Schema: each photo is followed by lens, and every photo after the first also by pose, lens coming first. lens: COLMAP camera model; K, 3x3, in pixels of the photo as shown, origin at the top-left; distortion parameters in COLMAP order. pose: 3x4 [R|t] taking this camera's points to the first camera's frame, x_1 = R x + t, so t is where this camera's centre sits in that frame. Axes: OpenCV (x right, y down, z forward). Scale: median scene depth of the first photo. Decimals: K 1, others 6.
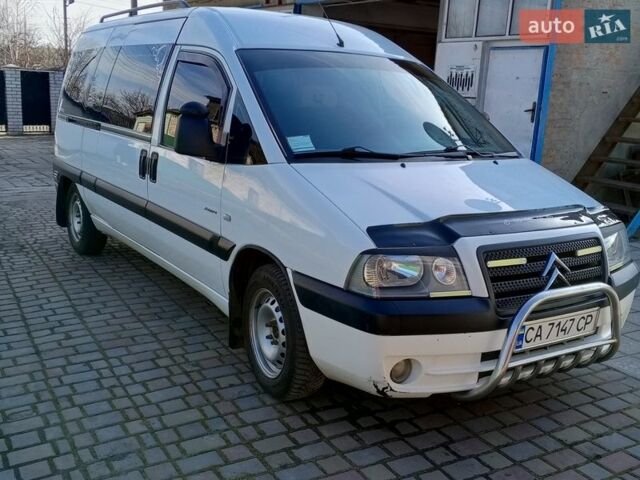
lens RADIAL K [[678.6, 0, 320.0], [0, 678.6, 240.0], [0, 0, 1]] dist [0.142197, -0.318650]
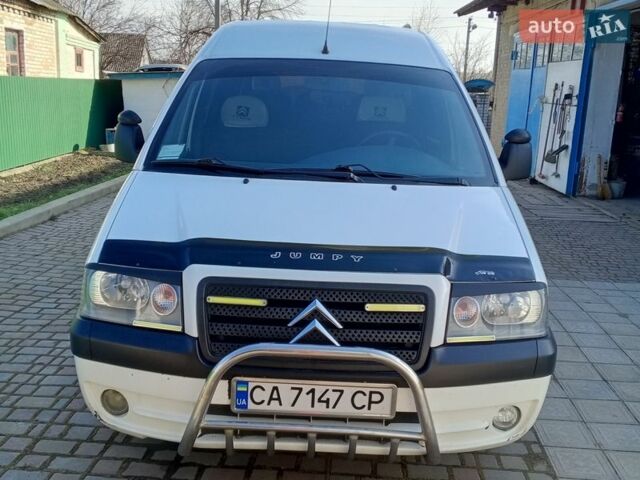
lens RADIAL K [[678.6, 0, 320.0], [0, 678.6, 240.0], [0, 0, 1]] dist [0.142197, -0.318650]
pose [[0.832998, 0.106395, -0.542949, 0.758645], [-0.123039, 0.992385, 0.005697, -0.054974], [0.539421, 0.062059, 0.839746, 0.338856]]
